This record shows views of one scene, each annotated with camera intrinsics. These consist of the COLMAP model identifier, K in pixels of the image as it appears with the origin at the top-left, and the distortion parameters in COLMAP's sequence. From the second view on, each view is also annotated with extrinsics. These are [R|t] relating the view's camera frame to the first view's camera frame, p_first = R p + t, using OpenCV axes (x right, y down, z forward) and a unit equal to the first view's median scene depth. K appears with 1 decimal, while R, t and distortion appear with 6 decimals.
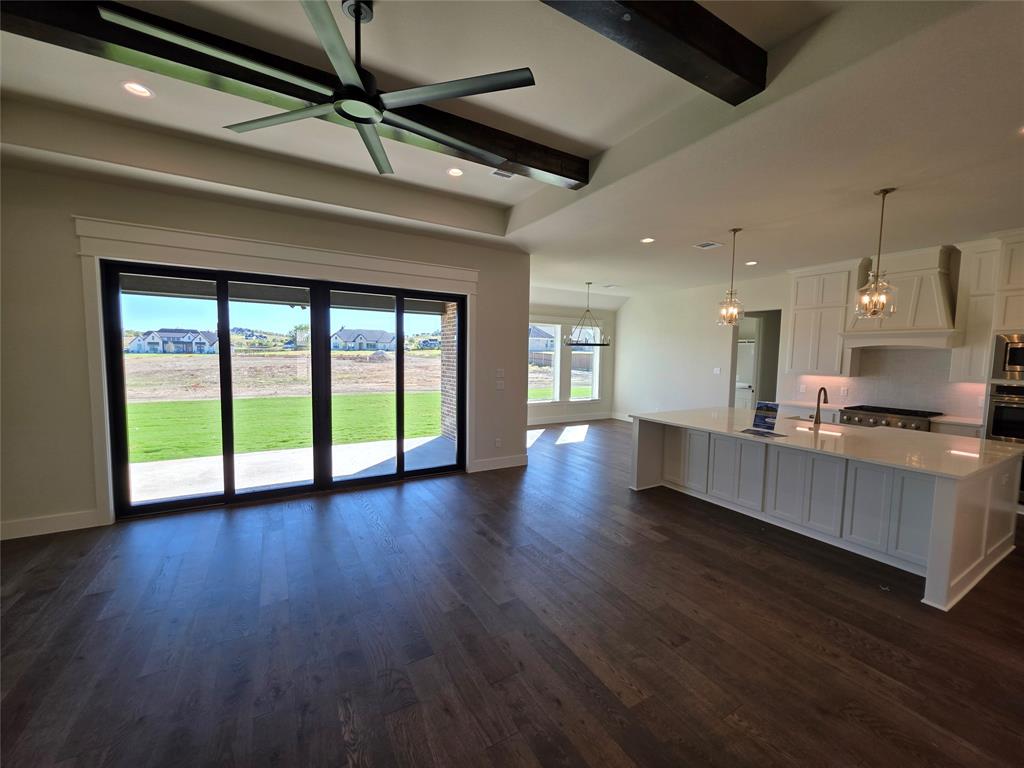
lens RADIAL K [[410.7, 0, 511.1], [0, 410.7, 384.0], [0, 0, 1]] dist [0.002314, 0.000179]
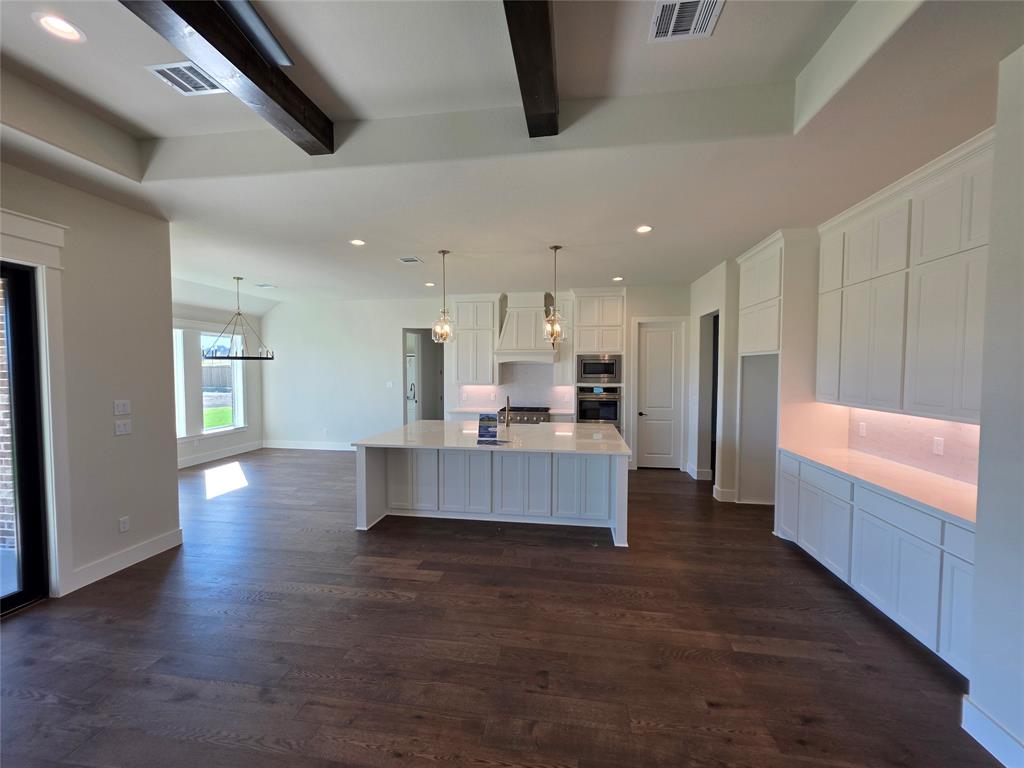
lens RADIAL K [[410.7, 0, 515.2], [0, 410.7, 384.4], [0, 0, 1]] dist [0.002314, 0.000179]
pose [[0.622097, -0.046457, 0.781561, -0.165434], [0.066772, 0.997749, 0.006160, -0.030516], [-0.780088, 0.048354, 0.623799, 0.209962]]
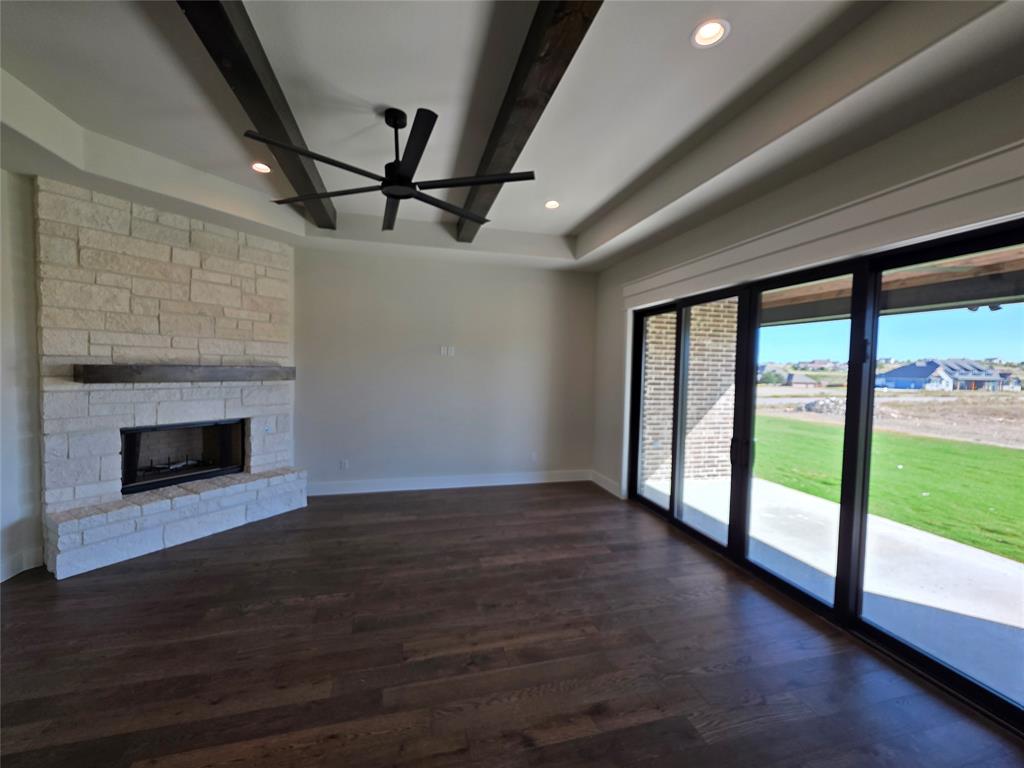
lens RADIAL K [[410.7, 0, 510.8], [0, 410.7, 385.0], [0, 0, 1]] dist [0.002314, 0.000179]
pose [[-0.262498, 0.018129, -0.964762, 0.377868], [-0.096568, 0.994311, 0.044958, -0.058244], [0.960088, 0.104966, -0.259253, 0.795093]]
